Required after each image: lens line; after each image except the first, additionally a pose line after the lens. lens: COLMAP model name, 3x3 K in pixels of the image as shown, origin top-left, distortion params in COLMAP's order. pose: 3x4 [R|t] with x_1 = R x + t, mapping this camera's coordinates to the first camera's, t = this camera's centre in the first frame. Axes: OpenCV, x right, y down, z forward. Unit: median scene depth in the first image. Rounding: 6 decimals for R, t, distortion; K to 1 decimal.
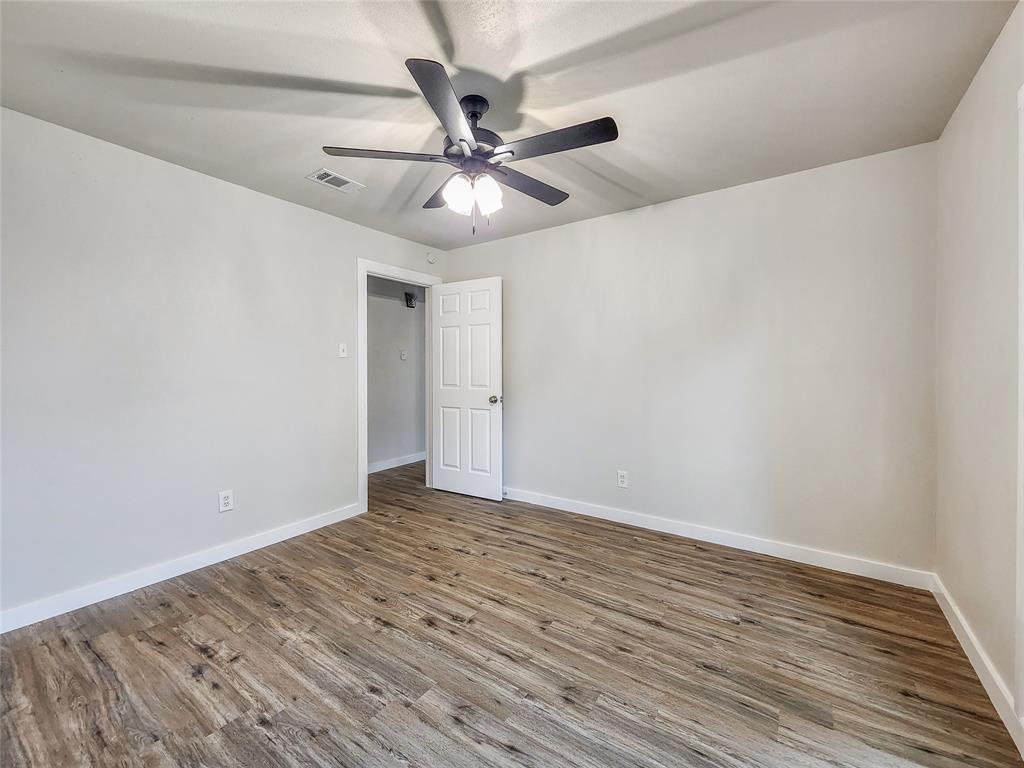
lens RADIAL K [[423.3, 0, 510.0], [0, 423.3, 382.3], [0, 0, 1]] dist [0.004554, -0.001767]
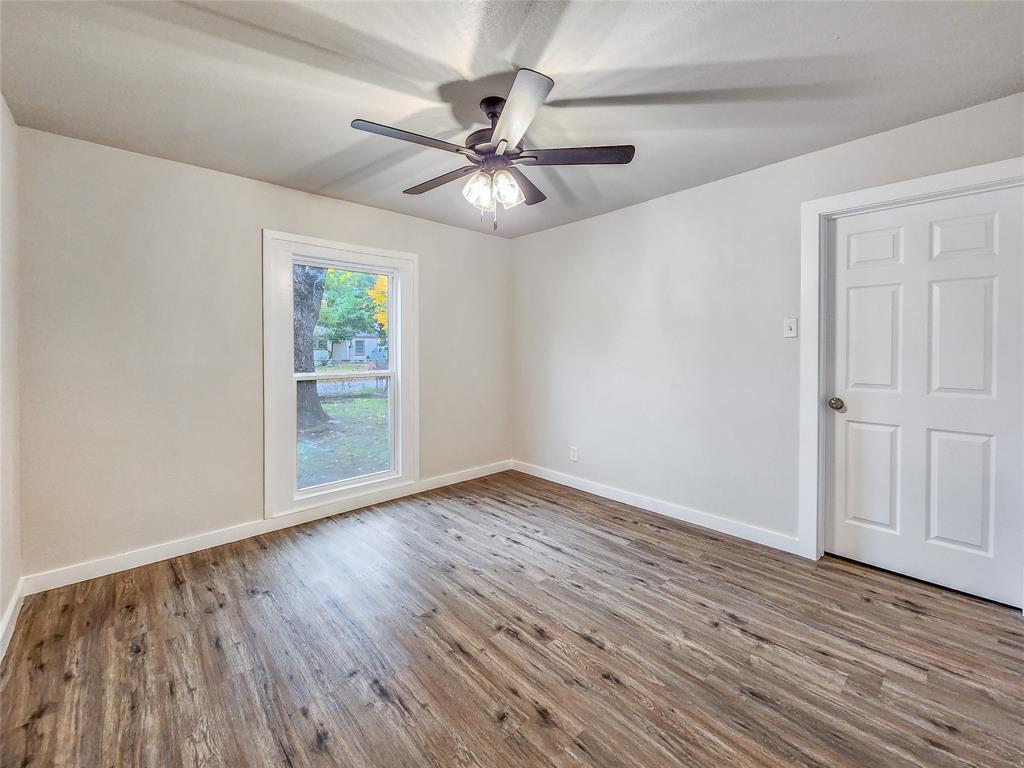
lens RADIAL K [[423.3, 0, 515.1], [0, 423.3, 382.1], [0, 0, 1]] dist [0.004554, -0.001767]
pose [[-0.978117, -0.011048, 0.207763, -0.321544], [0.013288, 0.993233, 0.115376, -0.094157], [-0.207632, 0.115612, -0.971351, 1.870327]]
